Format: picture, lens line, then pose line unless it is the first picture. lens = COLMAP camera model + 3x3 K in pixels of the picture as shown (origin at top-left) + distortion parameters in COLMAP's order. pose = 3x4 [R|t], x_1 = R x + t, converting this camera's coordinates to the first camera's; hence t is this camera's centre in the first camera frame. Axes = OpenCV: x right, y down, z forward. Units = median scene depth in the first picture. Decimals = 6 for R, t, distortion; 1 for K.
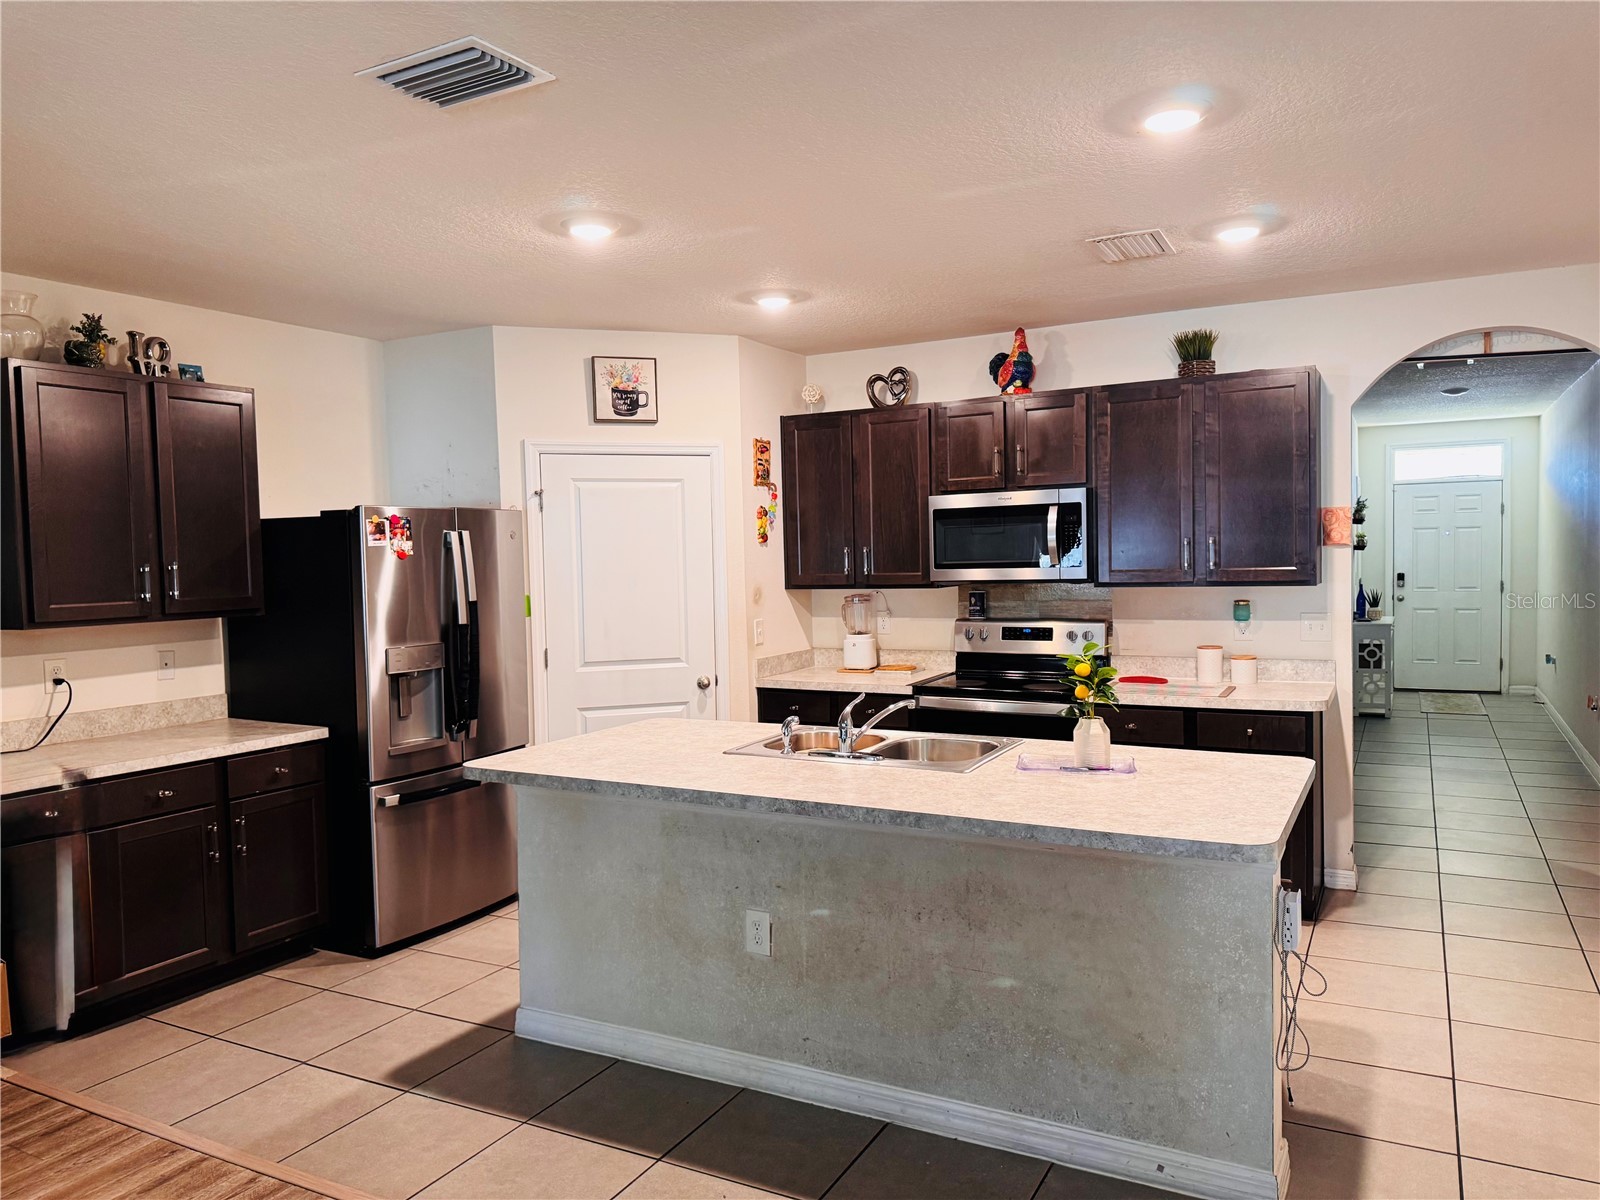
lens RADIAL K [[1121.4, 0, 806.7], [0, 1121.4, 605.4], [0, 0, 1]] dist [0.123205, -0.197090]
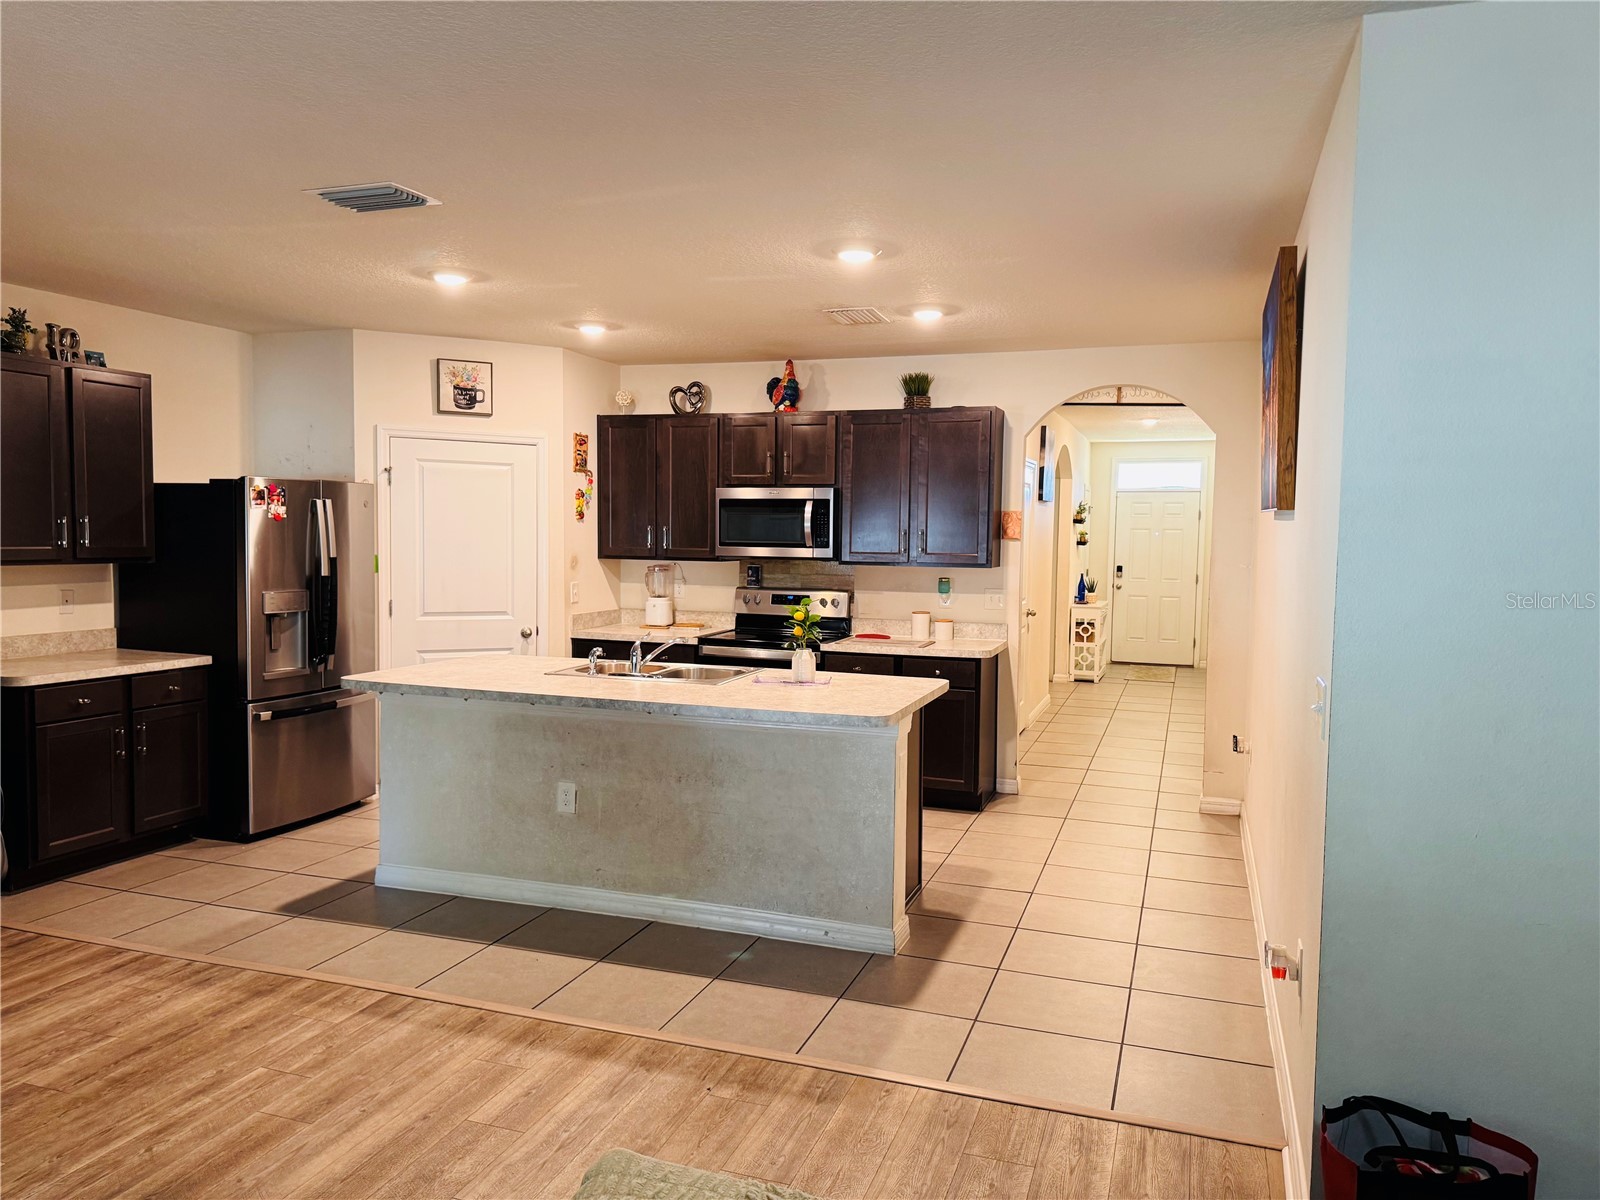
lens RADIAL K [[1121.4, 0, 806.7], [0, 1121.4, 605.4], [0, 0, 1]] dist [0.123205, -0.197090]
pose [[0.986956, 0.028100, 0.158516, 0.015009], [-0.030836, 0.999415, 0.014825, 0.013909], [-0.158007, -0.019519, 0.987245, -0.292360]]
